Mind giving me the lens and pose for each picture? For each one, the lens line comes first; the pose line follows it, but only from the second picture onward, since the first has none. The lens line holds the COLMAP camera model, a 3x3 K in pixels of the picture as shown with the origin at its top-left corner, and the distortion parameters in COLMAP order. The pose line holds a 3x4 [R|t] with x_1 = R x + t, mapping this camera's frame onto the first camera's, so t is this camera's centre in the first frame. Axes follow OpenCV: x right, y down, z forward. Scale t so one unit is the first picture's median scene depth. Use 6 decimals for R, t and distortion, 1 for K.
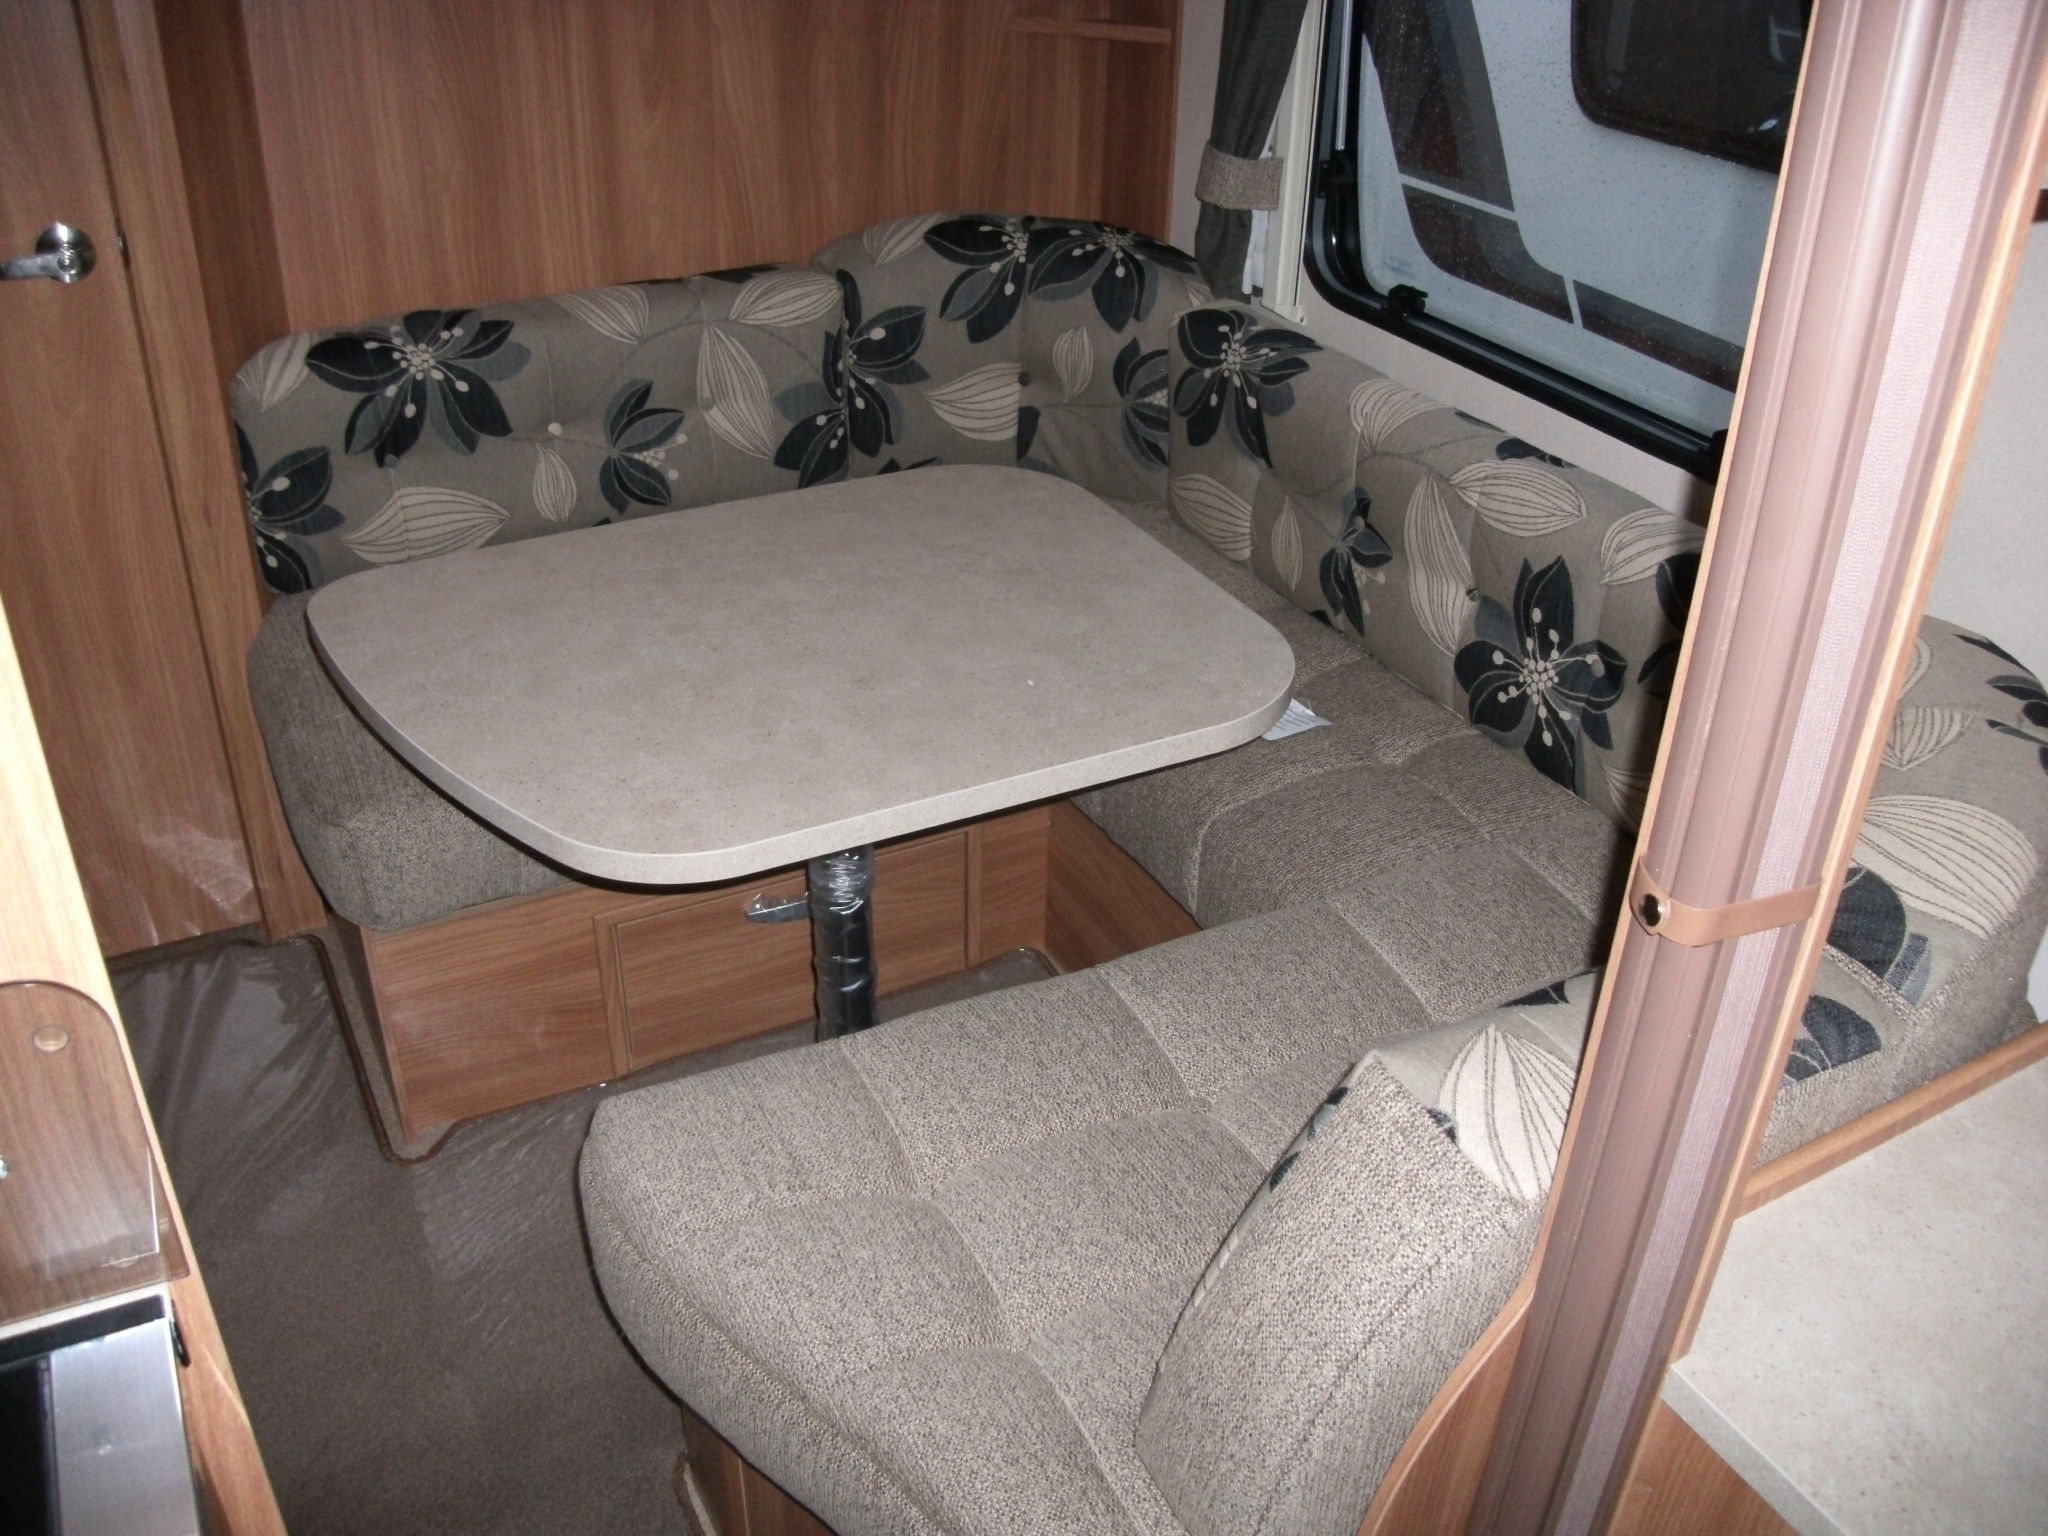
lens RADIAL K [[1854.2, 0, 1035.6], [0, 1854.2, 755.1], [0, 0, 1]] dist [-0.202987, 0.157581]
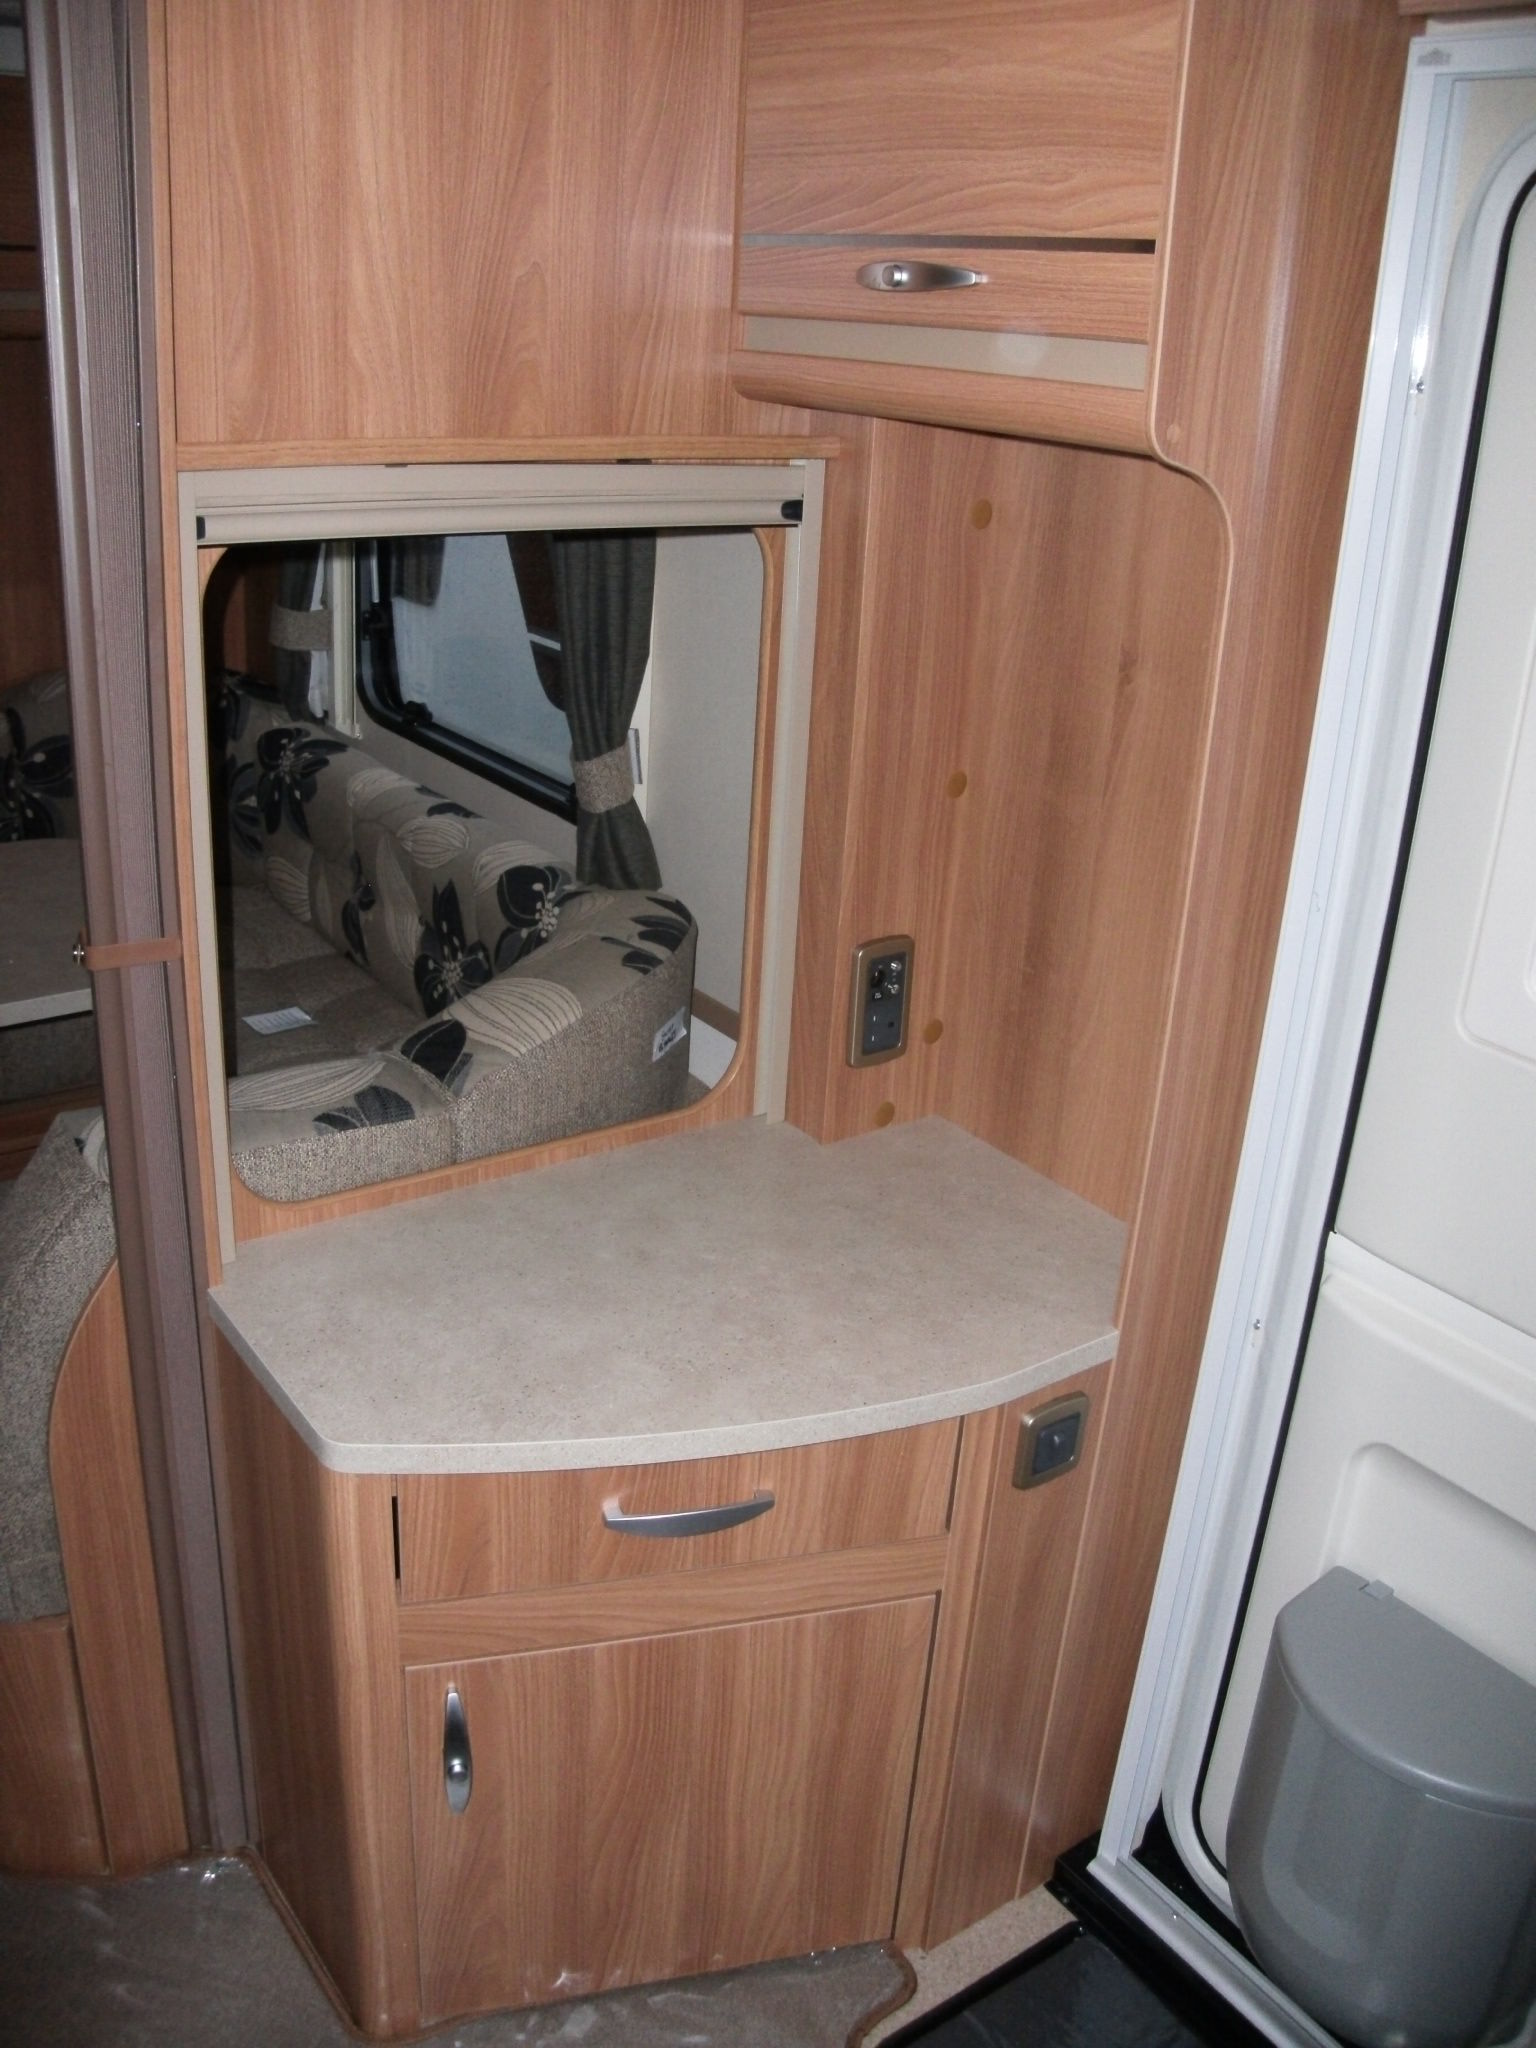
lens RADIAL K [[1854.2, 0, 759.2], [0, 1854.2, 1025.8], [0, 0, 1]] dist [-0.202987, 0.157581]
pose [[0.992565, -0.024485, 0.119229, 0.289912], [0.039550, 0.991283, -0.125676, 0.147710], [-0.115113, 0.129457, 0.984881, -0.292135]]
